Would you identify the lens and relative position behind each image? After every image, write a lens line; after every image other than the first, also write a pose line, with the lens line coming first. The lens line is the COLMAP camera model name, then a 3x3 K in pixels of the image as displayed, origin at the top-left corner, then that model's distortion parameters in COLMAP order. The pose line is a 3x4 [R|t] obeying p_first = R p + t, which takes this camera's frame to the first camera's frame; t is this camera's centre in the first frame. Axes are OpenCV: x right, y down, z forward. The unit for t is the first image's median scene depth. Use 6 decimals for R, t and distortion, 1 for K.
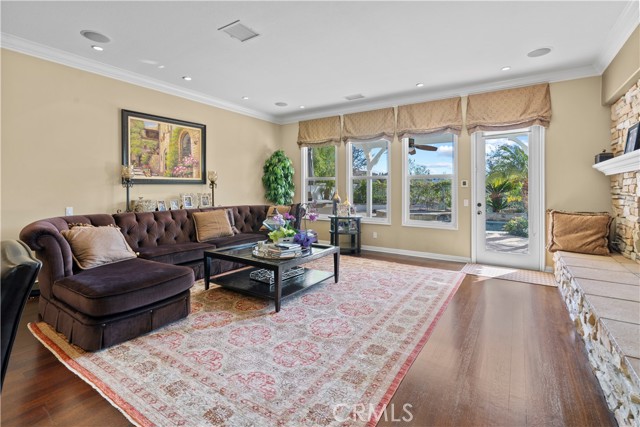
lens RADIAL K [[296.8, 0, 310.8], [0, 296.8, 191.0], [0, 0, 1]] dist [-0.009253, 0.003718]
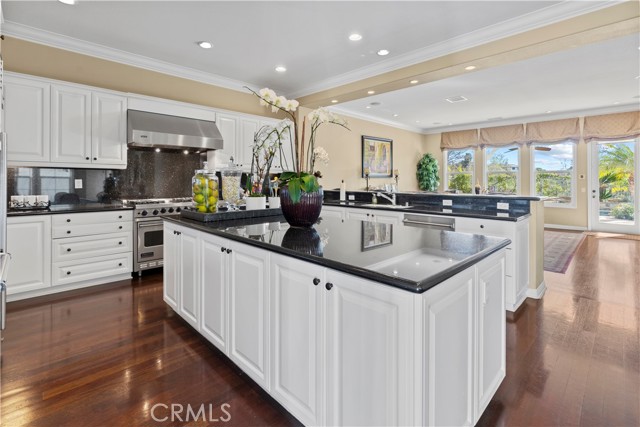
lens RADIAL K [[296.8, 0, 314.5], [0, 296.8, 180.8], [0, 0, 1]] dist [-0.009253, 0.003718]
pose [[0.981423, -0.000163, -0.191854, -0.457314], [-0.000663, 0.999991, -0.004241, 0.001833], [0.191853, 0.004289, 0.981414, -0.629328]]
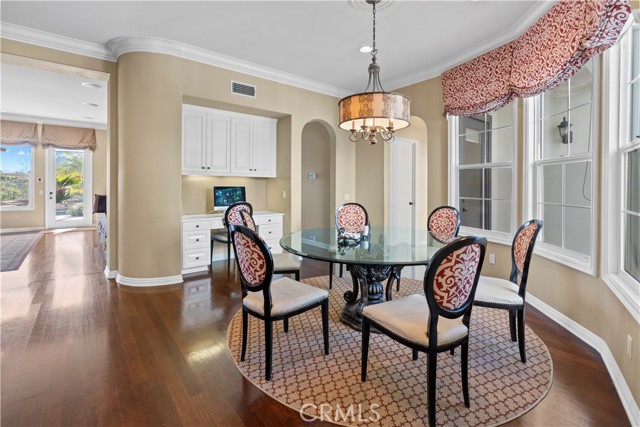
lens RADIAL K [[296.8, 0, 333.0], [0, 296.8, 185.3], [0, 0, 1]] dist [-0.009253, 0.003718]
pose [[0.252568, 0.002218, 0.967577, -0.544878], [-0.002081, 0.999996, -0.001749, 0.003447], [-0.967577, -0.001571, 0.252571, -0.812199]]
